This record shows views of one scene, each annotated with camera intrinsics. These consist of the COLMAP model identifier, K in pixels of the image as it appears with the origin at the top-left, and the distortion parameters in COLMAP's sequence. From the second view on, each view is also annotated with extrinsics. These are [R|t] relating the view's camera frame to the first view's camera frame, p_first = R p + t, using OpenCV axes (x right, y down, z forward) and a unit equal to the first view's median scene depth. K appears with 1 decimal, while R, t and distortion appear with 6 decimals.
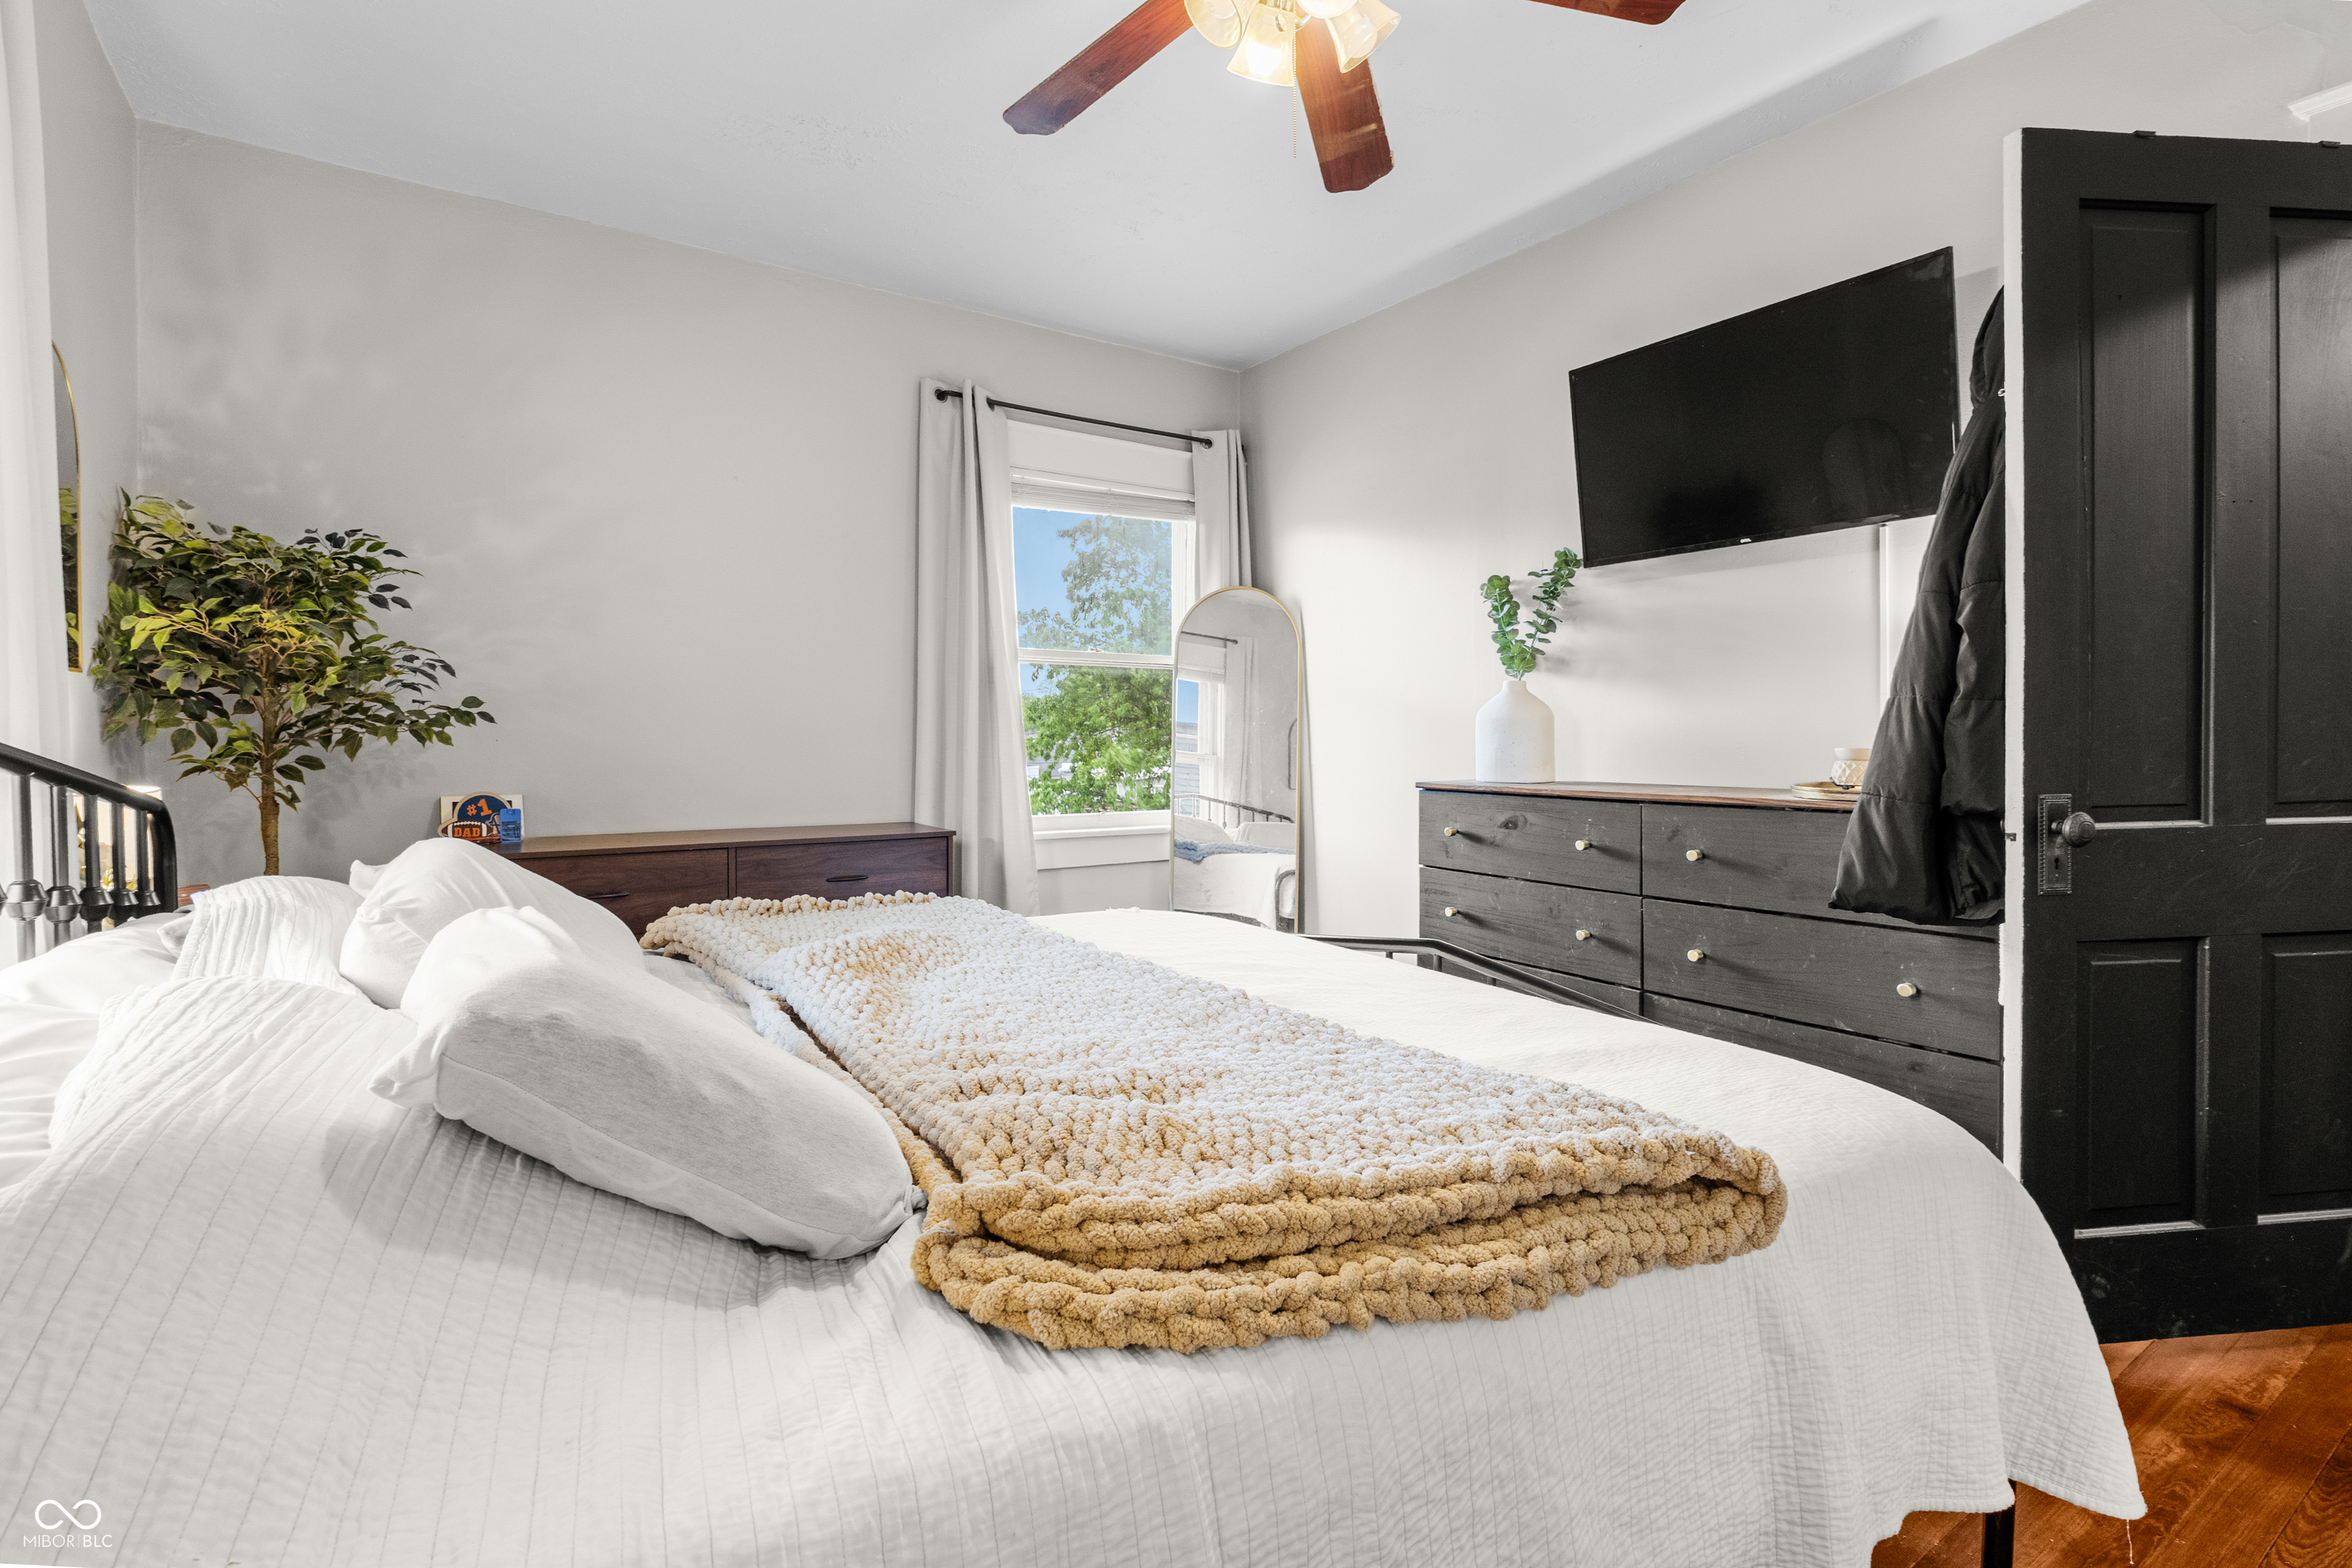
lens RADIAL K [[1132.5, 0, 1179.3], [0, 1132.5, 739.6], [0, 0, 1]] dist [0.000479, 0.000153]
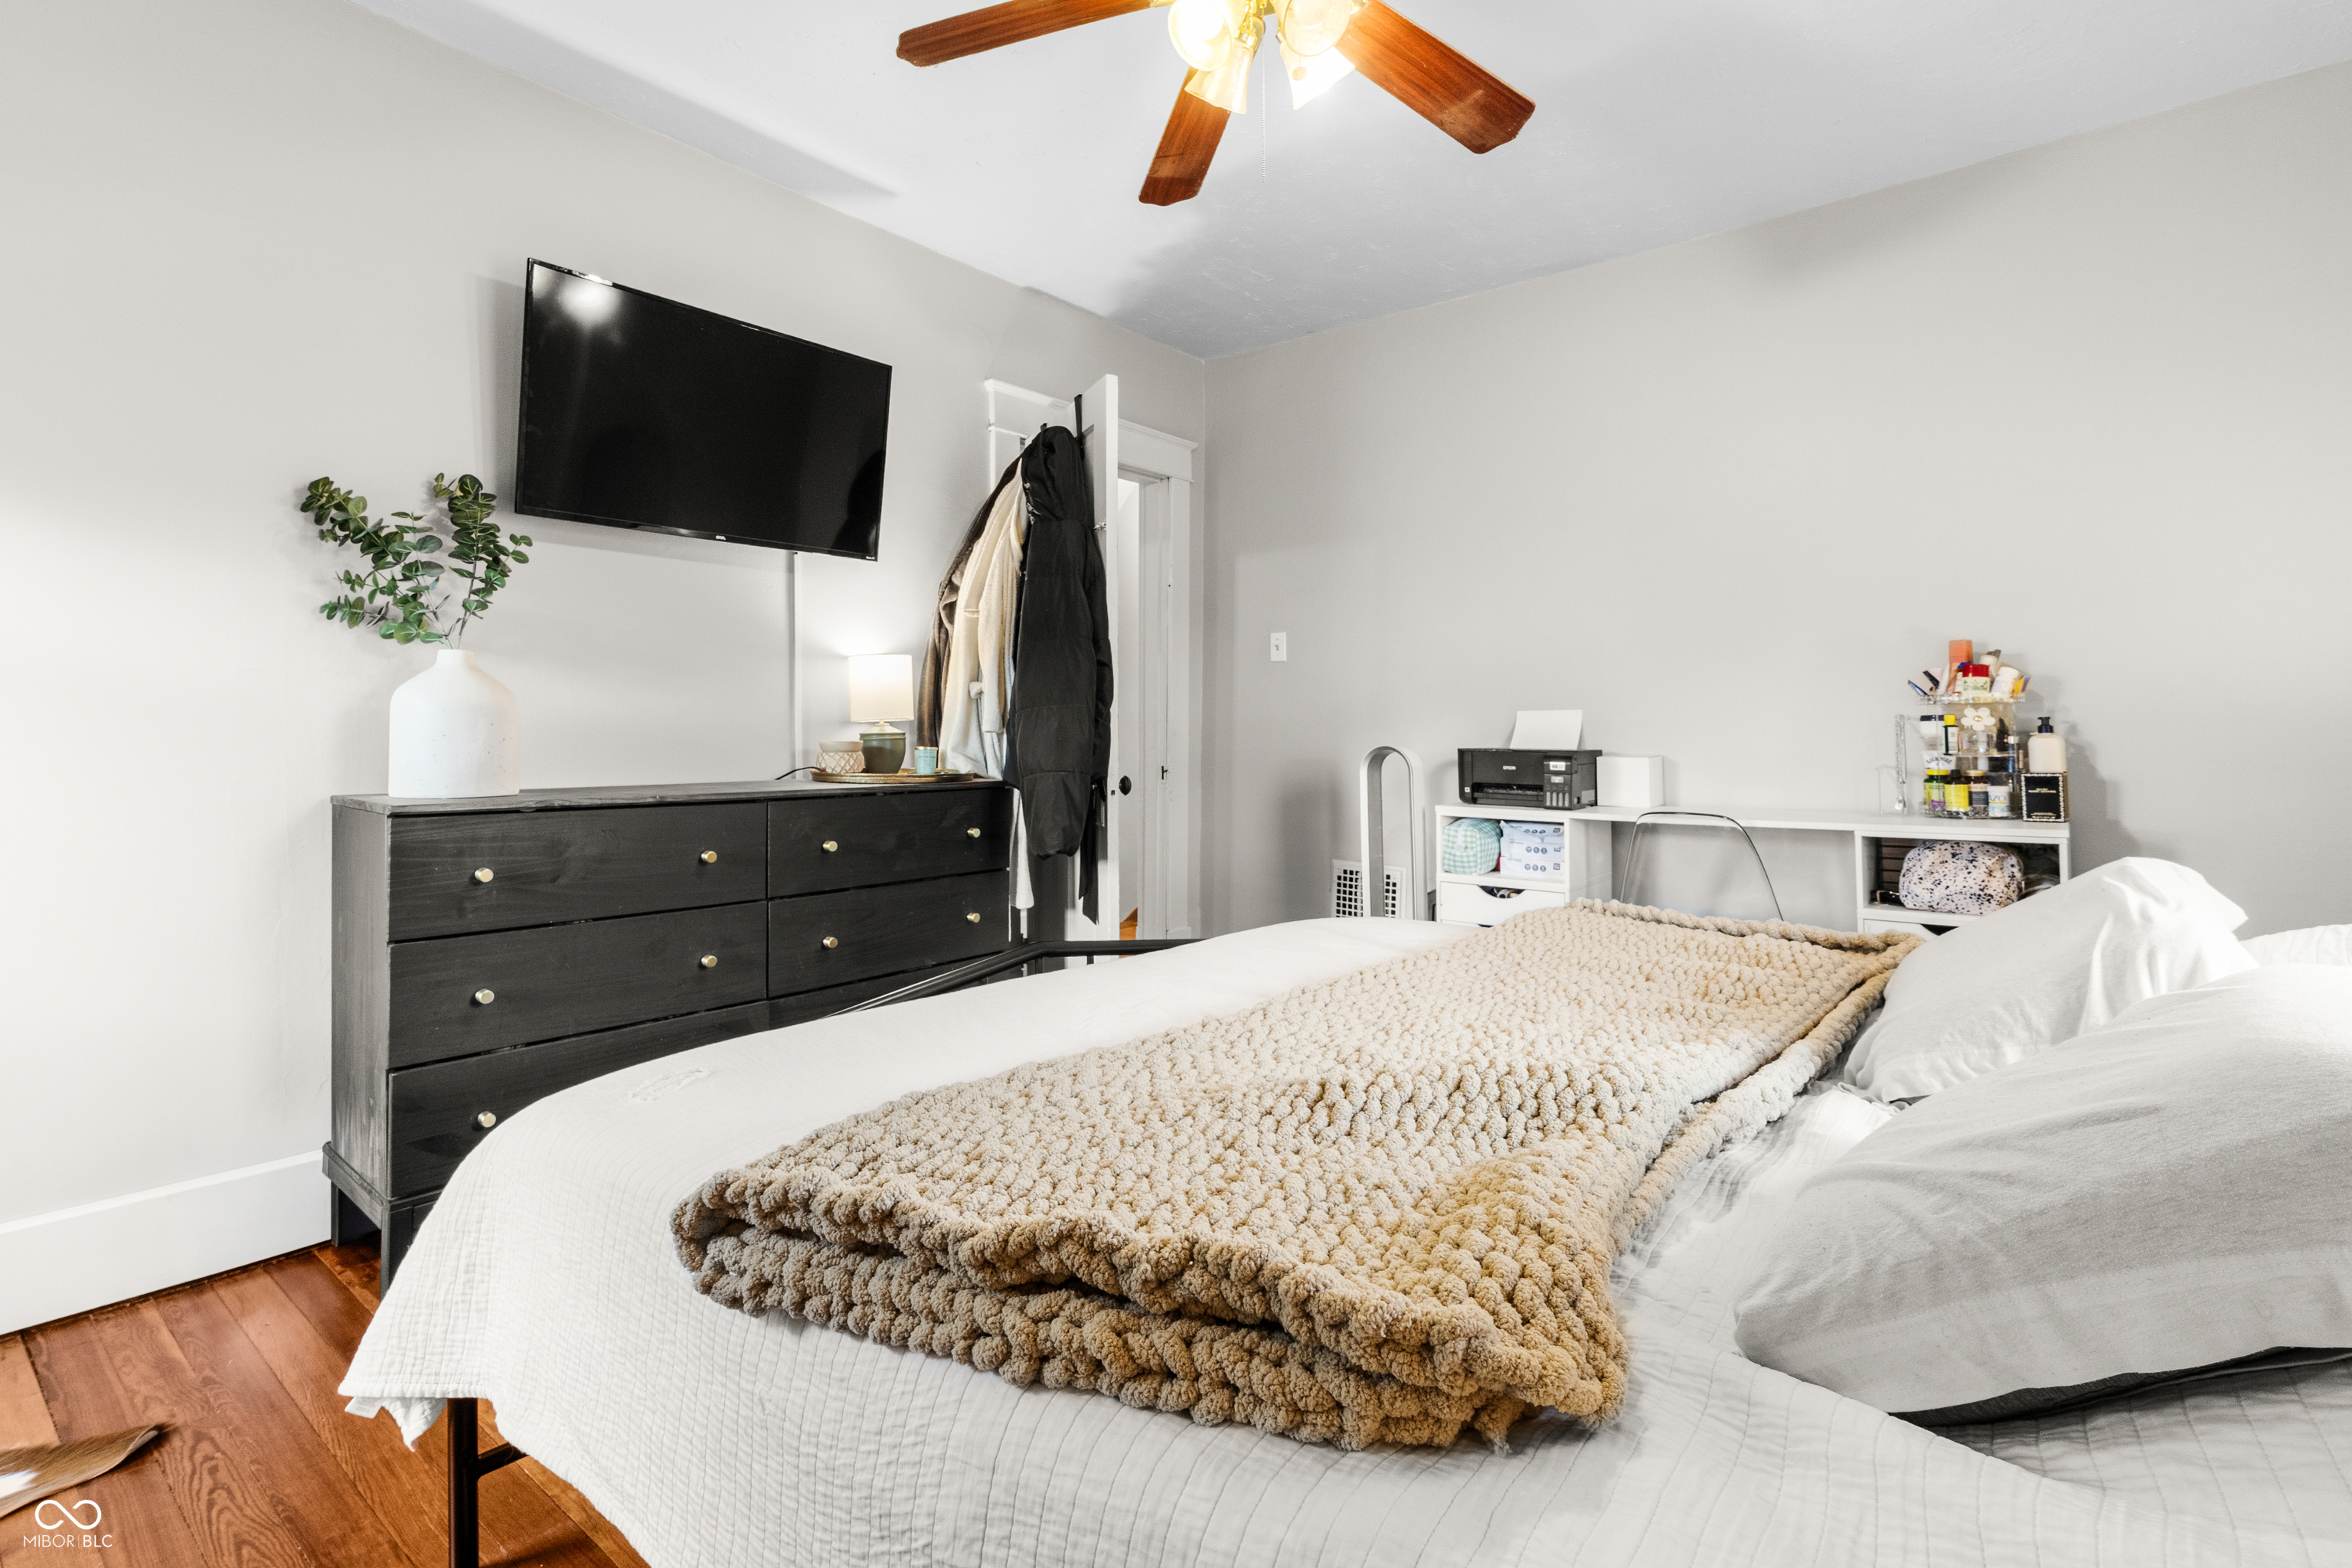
lens RADIAL K [[1132.5, 0, 1179.3], [0, 1132.5, 739.6], [0, 0, 1]] dist [0.000479, 0.000153]
pose [[-0.332557, -0.006185, 0.943063, -0.534024], [0.000404, 0.999977, 0.006700, -0.002547], [-0.943083, 0.002609, -0.332547, 0.864275]]
